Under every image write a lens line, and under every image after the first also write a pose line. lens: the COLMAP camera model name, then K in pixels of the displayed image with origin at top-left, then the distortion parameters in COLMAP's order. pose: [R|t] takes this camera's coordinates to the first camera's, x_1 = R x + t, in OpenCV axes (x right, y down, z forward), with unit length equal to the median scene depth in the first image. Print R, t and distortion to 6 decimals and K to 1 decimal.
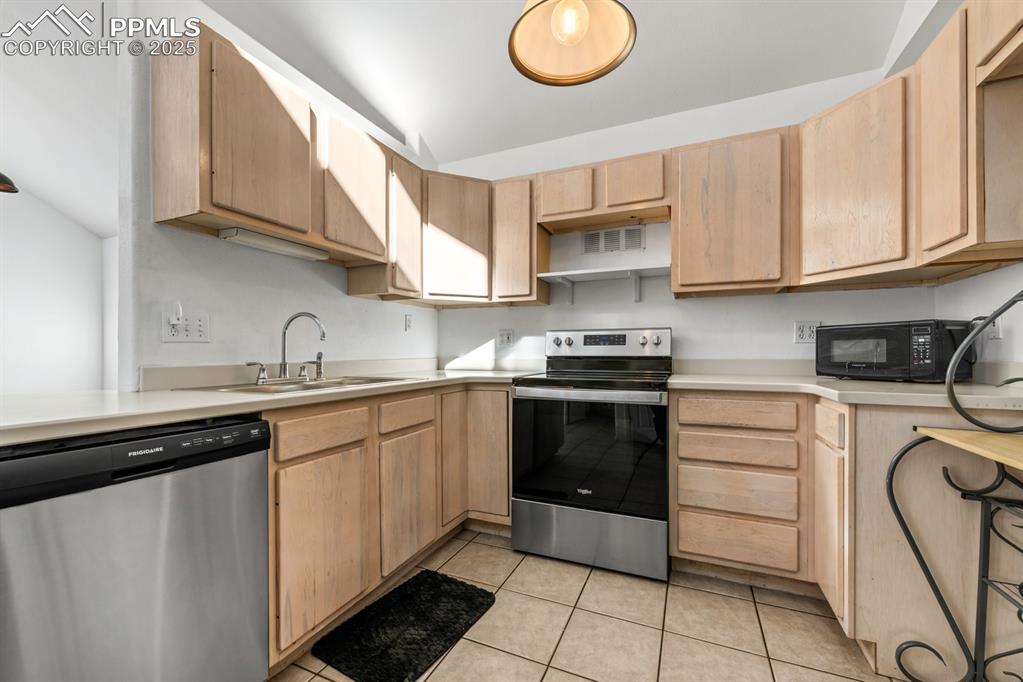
lens RADIAL K [[407.8, 0, 511.9], [0, 407.8, 344.2], [0, 0, 1]] dist [-0.001166, 0.000149]
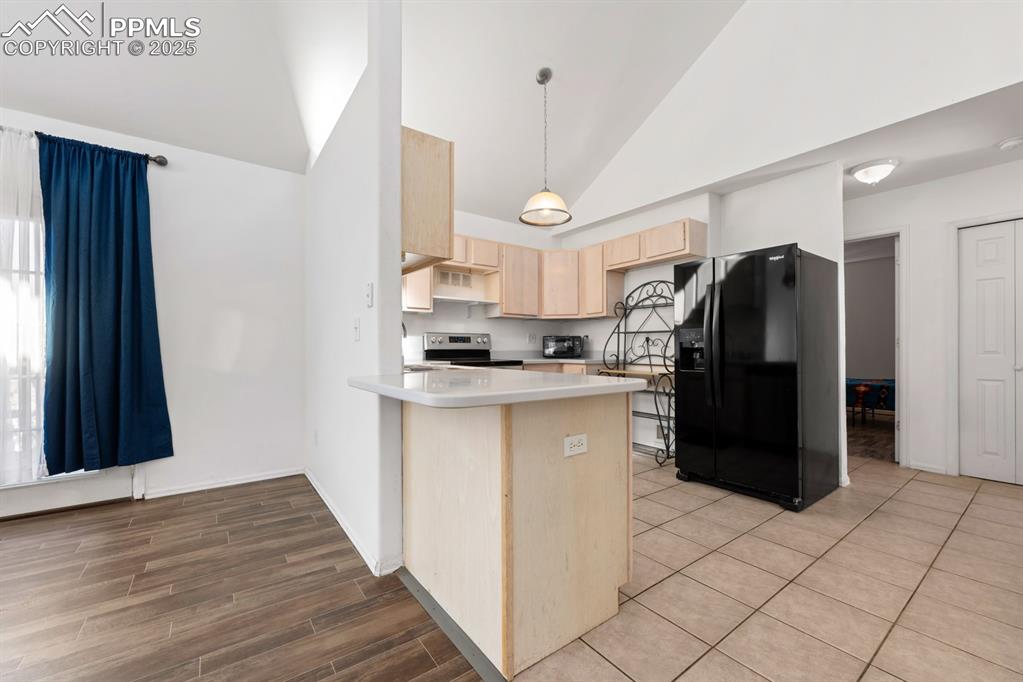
lens RADIAL K [[407.8, 0, 509.5], [0, 407.8, 346.0], [0, 0, 1]] dist [-0.001166, 0.000149]
pose [[0.501651, 0.006249, 0.865048, -1.140293], [-0.016691, 0.999858, 0.002457, 0.007508], [-0.864909, -0.015671, 0.501684, -0.016366]]
